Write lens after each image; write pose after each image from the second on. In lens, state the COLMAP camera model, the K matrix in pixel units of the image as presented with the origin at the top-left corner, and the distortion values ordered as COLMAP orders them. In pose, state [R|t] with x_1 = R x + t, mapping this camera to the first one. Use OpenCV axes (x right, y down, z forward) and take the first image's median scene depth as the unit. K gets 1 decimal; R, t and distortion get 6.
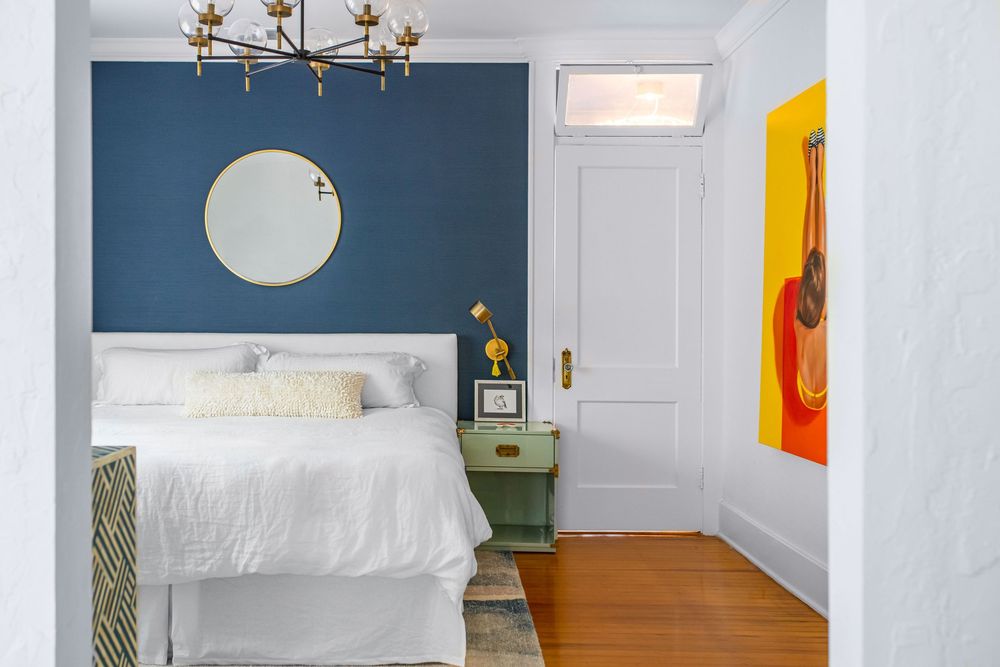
lens RADIAL K [[952.7, 0, 436.0], [0, 952.7, 335.0], [0, 0, 1]] dist [0.001769, -0.004729]
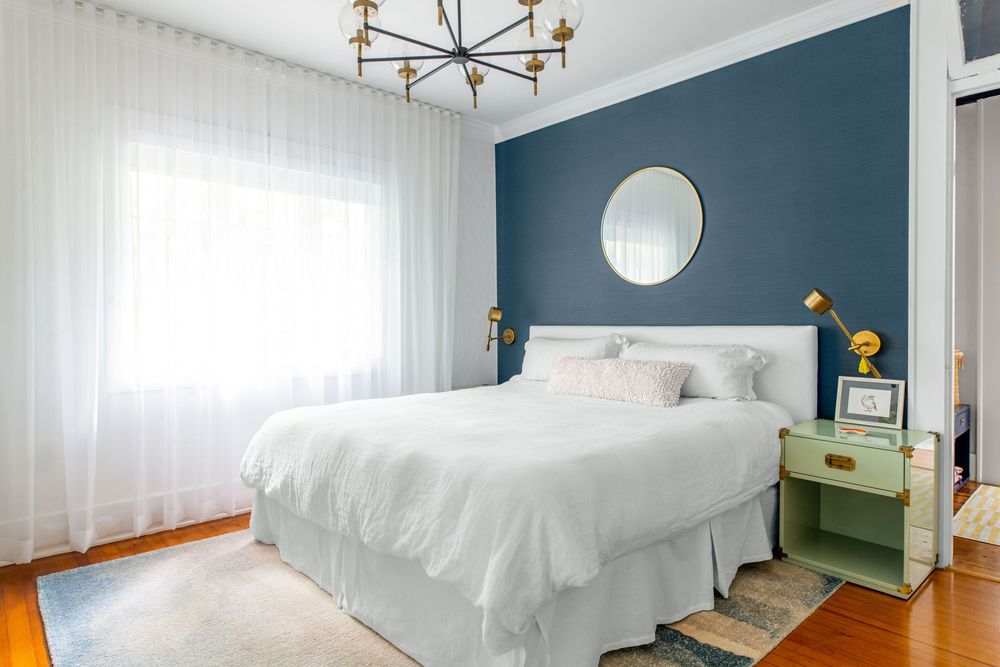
lens RADIAL K [[577.4, 0, 497.4], [0, 577.4, 331.9], [0, 0, 1]] dist [0.005336, -0.000141]
pose [[0.683256, 0.004748, -0.730163, 0.234075], [0.004611, 0.999931, 0.010817, -0.003016], [0.730164, -0.010757, 0.683187, 0.399587]]
